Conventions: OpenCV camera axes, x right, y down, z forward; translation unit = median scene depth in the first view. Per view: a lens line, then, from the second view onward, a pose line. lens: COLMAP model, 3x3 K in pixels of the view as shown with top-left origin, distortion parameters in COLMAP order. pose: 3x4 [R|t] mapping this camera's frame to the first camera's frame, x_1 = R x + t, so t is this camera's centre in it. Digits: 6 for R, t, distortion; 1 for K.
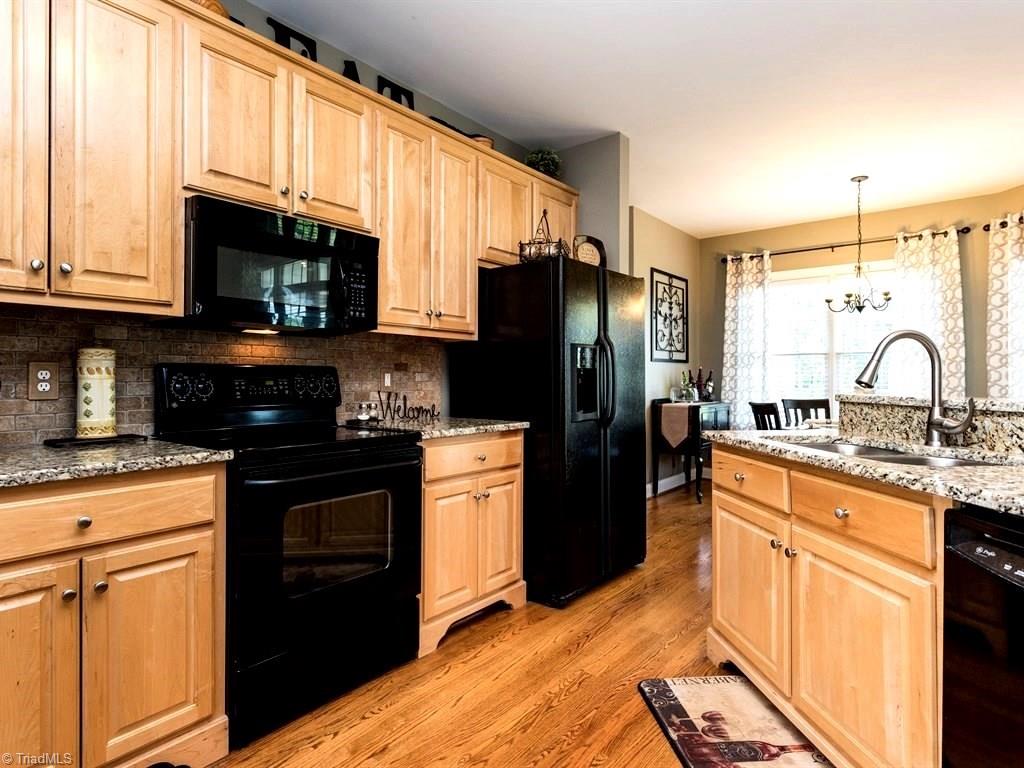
lens RADIAL K [[569.3, 0, 493.0], [0, 569.3, 378.5], [0, 0, 1]] dist [0.001255, -0.001683]
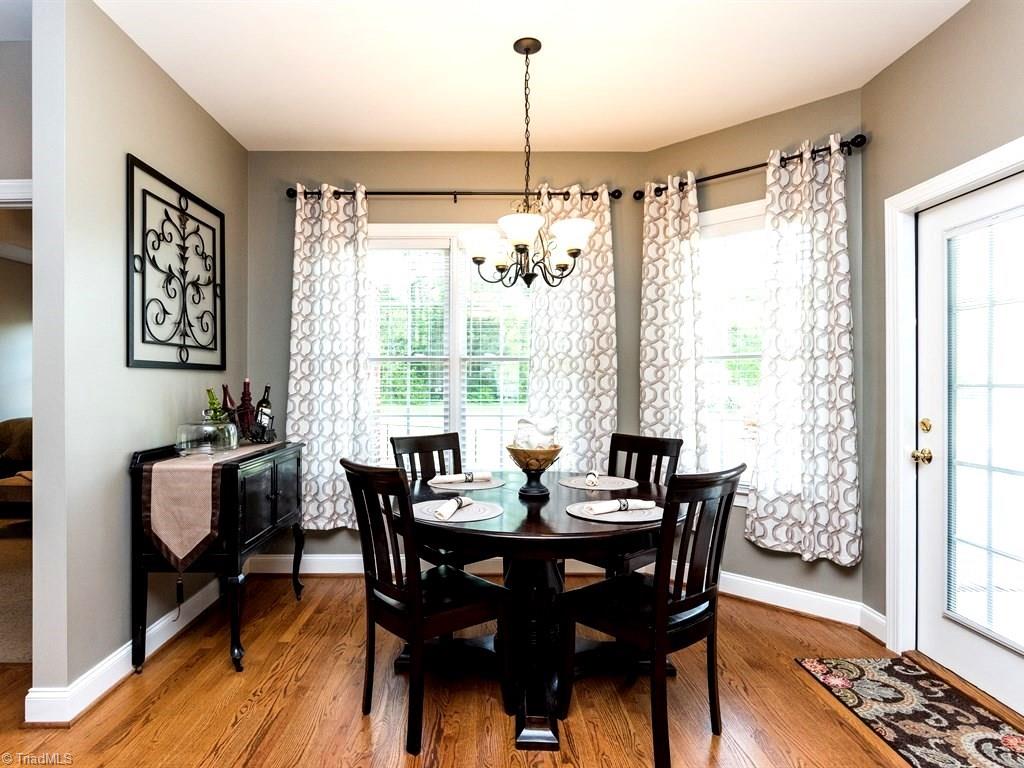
lens RADIAL K [[569.3, 0, 493.0], [0, 569.3, 378.5], [0, 0, 1]] dist [0.001255, -0.001683]
pose [[0.752958, 0.002693, 0.658063, 0.190857], [0.002227, 0.999975, -0.006641, -0.016545], [-0.658065, 0.006466, 0.752933, 0.456724]]
